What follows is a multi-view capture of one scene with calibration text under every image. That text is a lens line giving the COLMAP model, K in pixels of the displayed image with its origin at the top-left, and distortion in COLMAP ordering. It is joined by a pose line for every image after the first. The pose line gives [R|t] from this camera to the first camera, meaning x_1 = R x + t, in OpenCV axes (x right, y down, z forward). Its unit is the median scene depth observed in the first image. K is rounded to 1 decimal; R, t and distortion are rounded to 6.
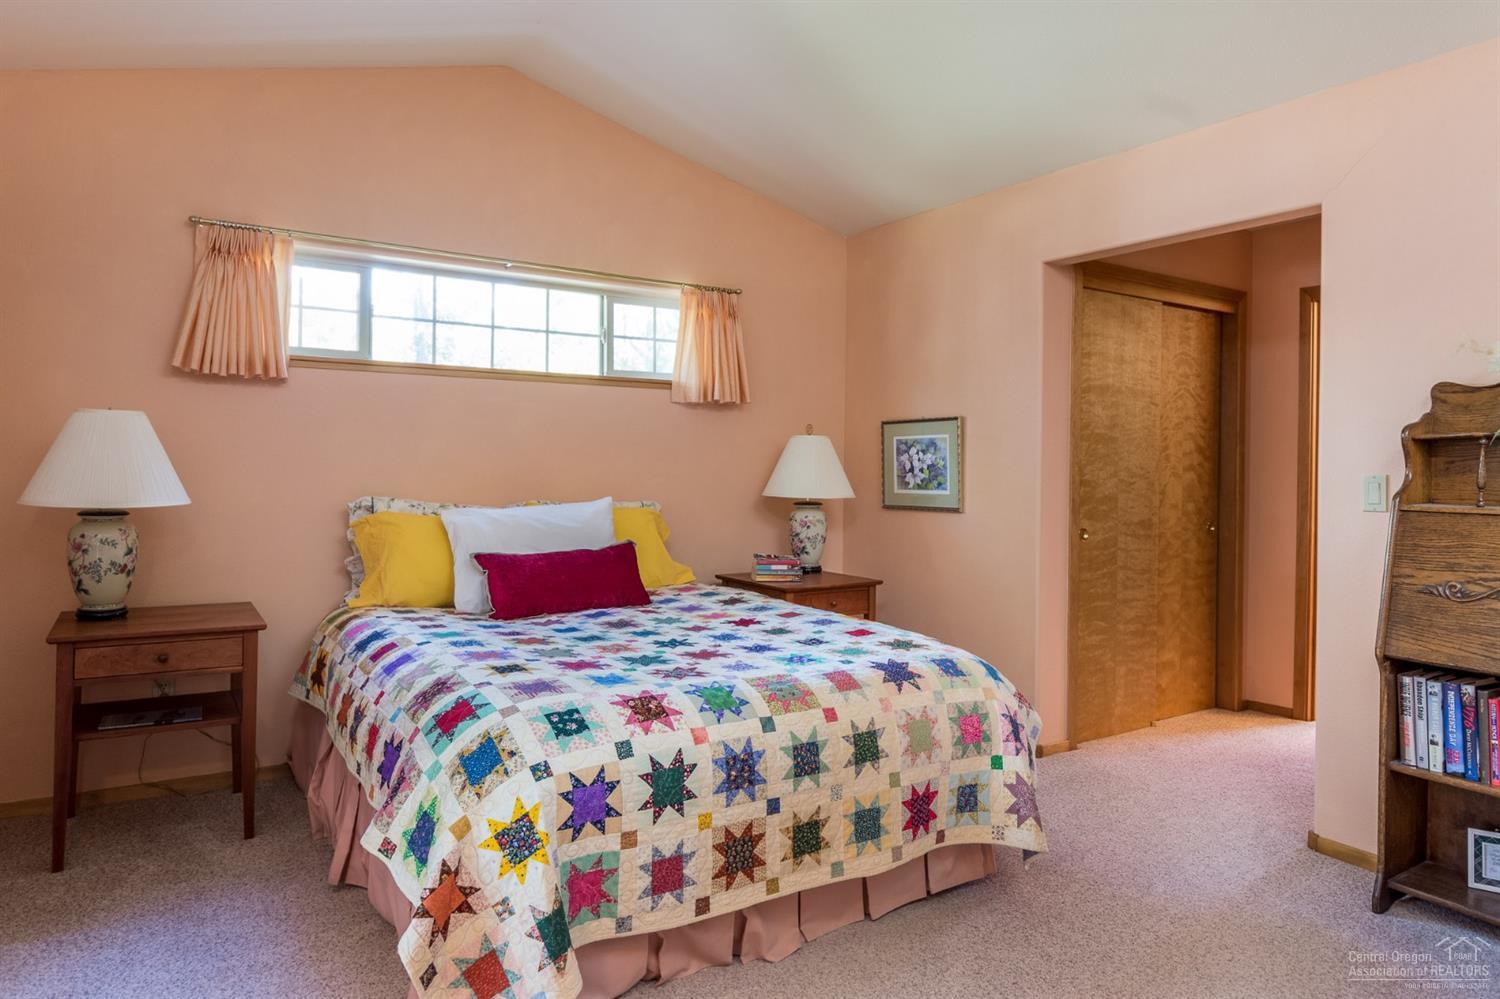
lens RADIAL K [[946.9, 0, 754.7], [0, 946.9, 498.2], [0, 0, 1]] dist [-0.003792, -0.001706]
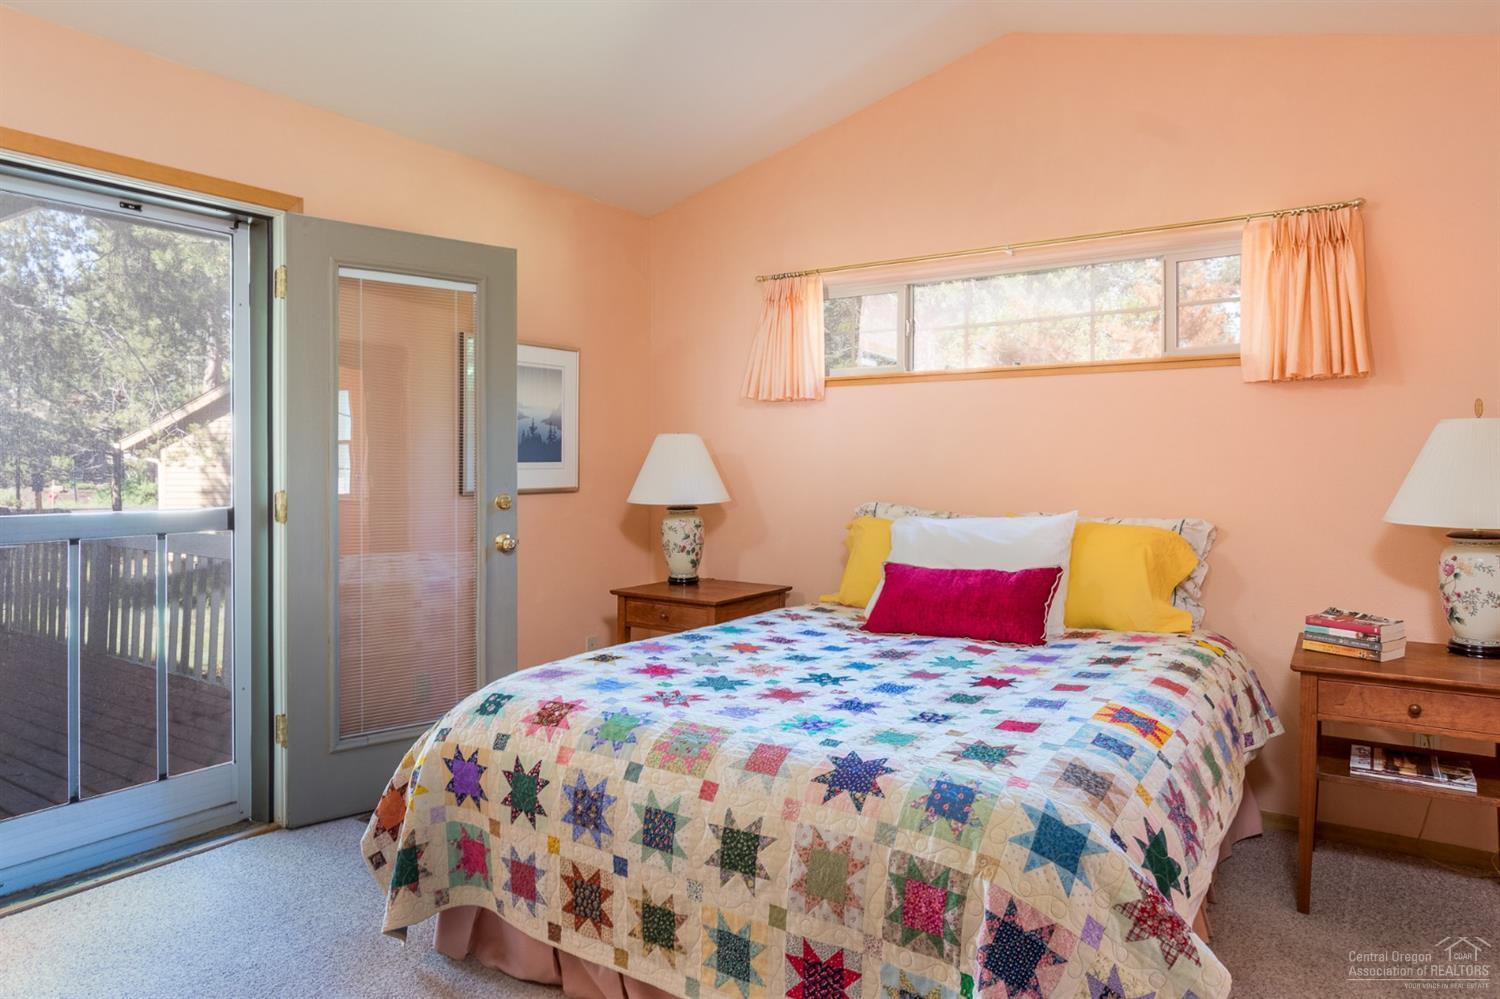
lens RADIAL K [[946.9, 0, 754.9], [0, 946.9, 483.7], [0, 0, 1]] dist [-0.003792, -0.001706]
pose [[0.388733, 0.008253, -0.921313, 0.845629], [-0.026414, 0.999649, -0.002190, -0.026759], [0.920972, 0.025188, 0.388815, 0.748343]]
